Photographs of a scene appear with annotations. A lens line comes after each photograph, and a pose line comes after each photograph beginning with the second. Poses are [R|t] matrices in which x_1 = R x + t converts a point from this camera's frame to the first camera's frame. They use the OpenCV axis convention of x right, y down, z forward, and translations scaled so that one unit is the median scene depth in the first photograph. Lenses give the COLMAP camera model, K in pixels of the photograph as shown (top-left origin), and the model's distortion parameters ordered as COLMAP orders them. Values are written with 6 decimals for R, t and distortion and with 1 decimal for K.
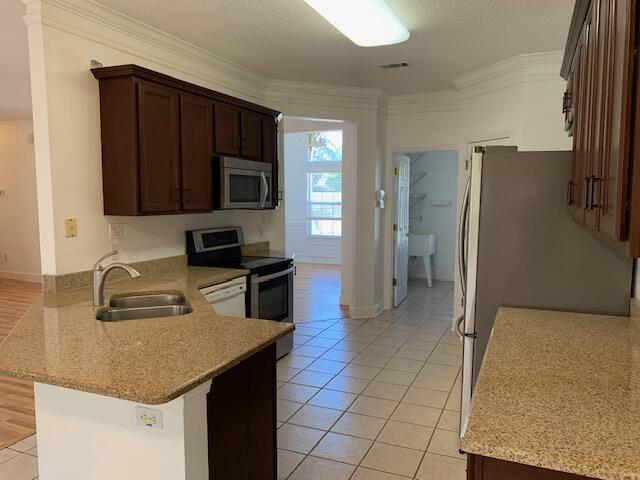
lens RADIAL K [[497.9, 0, 320.0], [0, 497.9, 240.0], [0, 0, 1]] dist [0.045870, -0.006065]
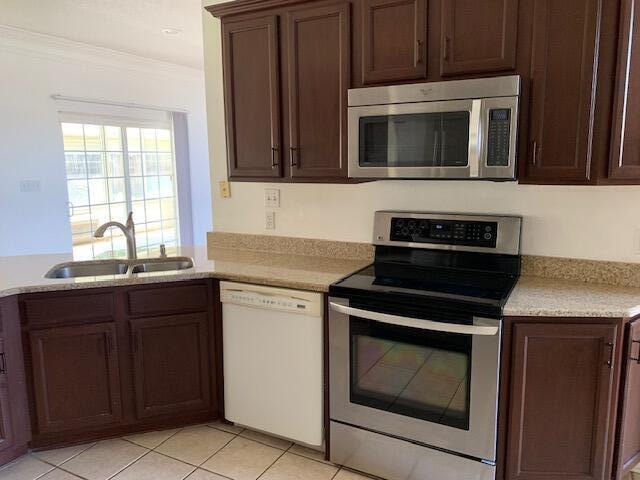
lens RADIAL K [[497.9, 0, 320.0], [0, 497.9, 240.0], [0, 0, 1]] dist [0.045870, -0.006065]
pose [[-0.086312, 0.153725, -0.984337, 0.387849], [-0.082580, 0.983520, 0.160839, -0.076890], [0.992840, 0.095169, -0.072195, 0.951158]]
